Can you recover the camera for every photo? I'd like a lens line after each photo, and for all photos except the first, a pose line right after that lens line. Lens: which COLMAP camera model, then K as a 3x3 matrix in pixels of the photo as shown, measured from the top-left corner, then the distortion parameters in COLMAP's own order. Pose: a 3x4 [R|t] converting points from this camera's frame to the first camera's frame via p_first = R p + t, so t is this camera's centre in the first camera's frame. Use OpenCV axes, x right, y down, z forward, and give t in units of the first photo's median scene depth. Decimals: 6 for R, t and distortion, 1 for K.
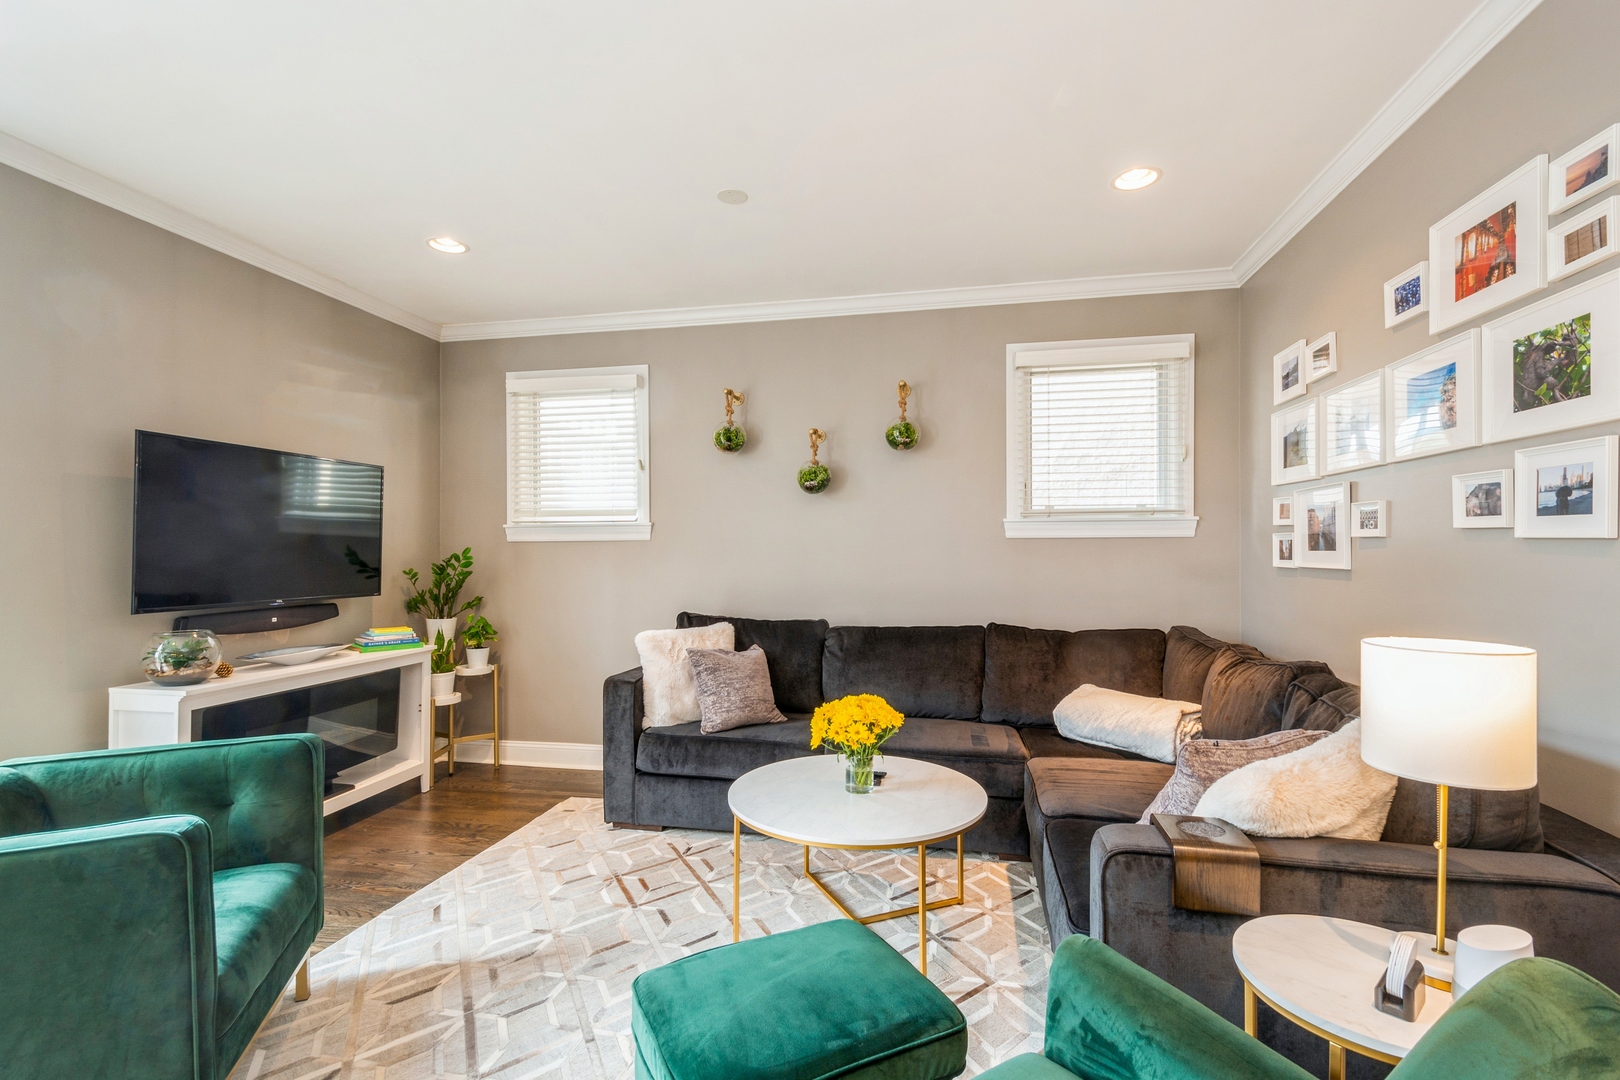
lens RADIAL K [[729.2, 0, 814.8], [0, 729.2, 545.7], [0, 0, 1]] dist [0.016385, 0.001446]
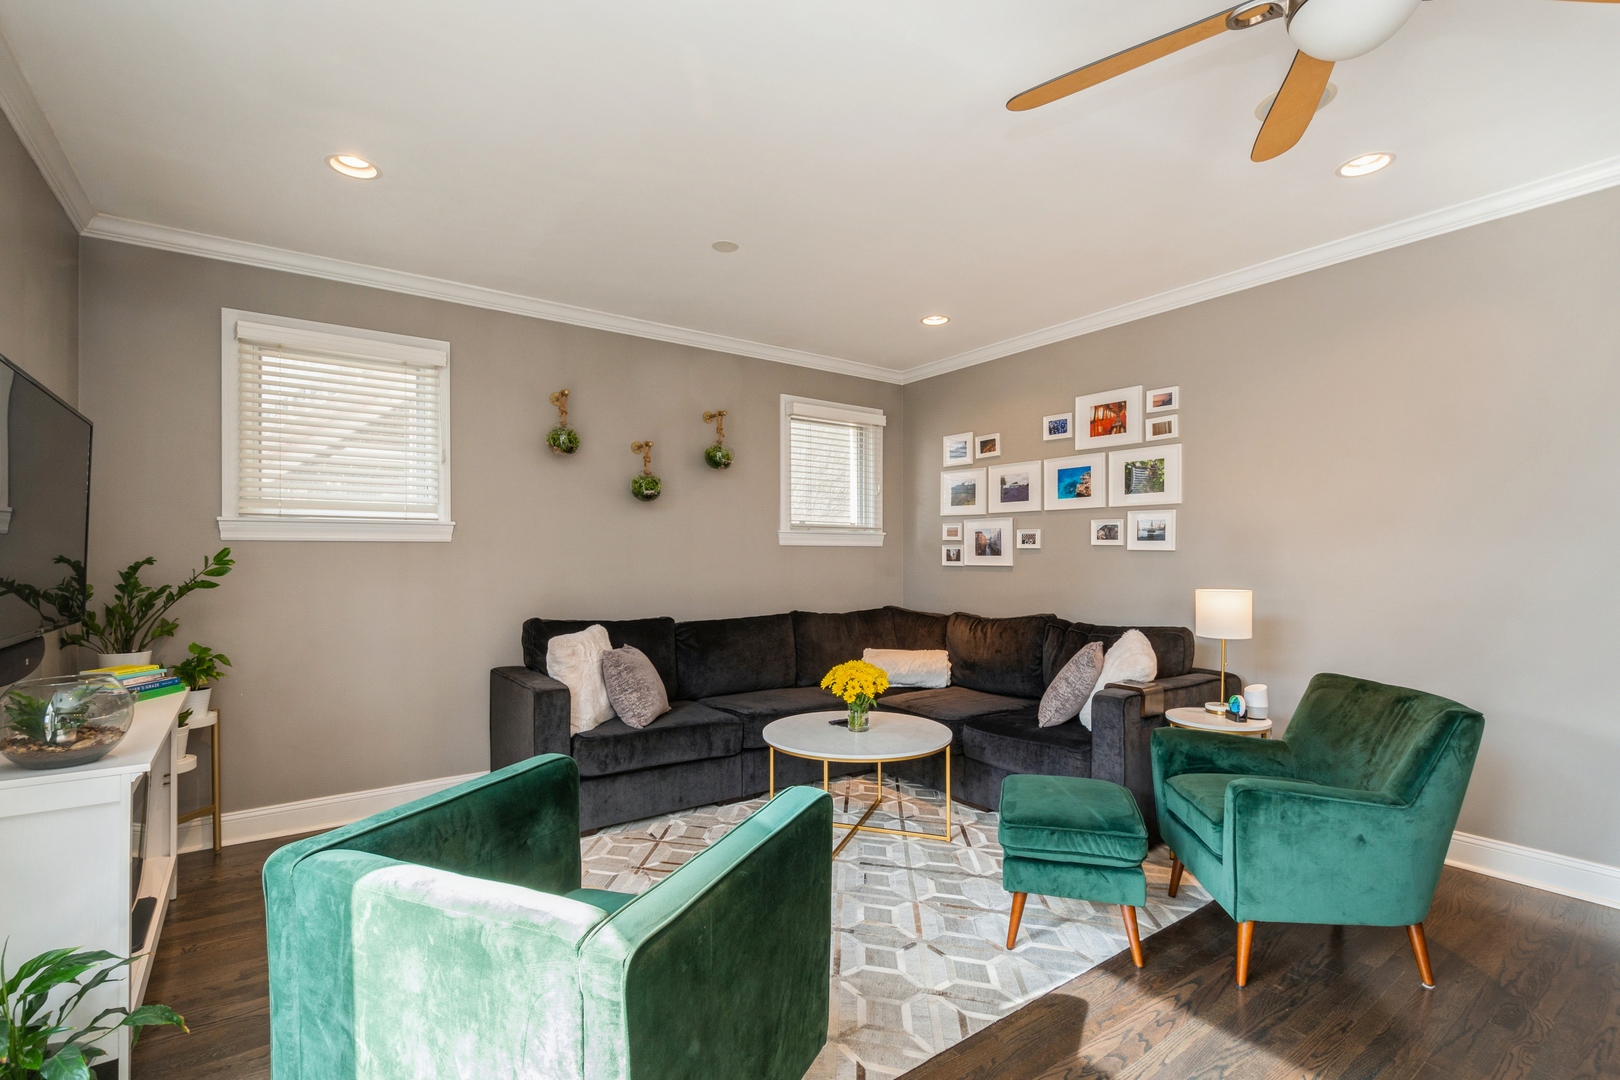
lens RADIAL K [[729.2, 0, 813.1], [0, 729.2, 549.7], [0, 0, 1]] dist [0.016385, 0.001446]
pose [[0.684715, 0.008383, 0.728763, -0.818954], [-0.007724, 0.999961, -0.004246, 0.003176], [-0.728770, -0.002722, 0.684753, 0.106356]]
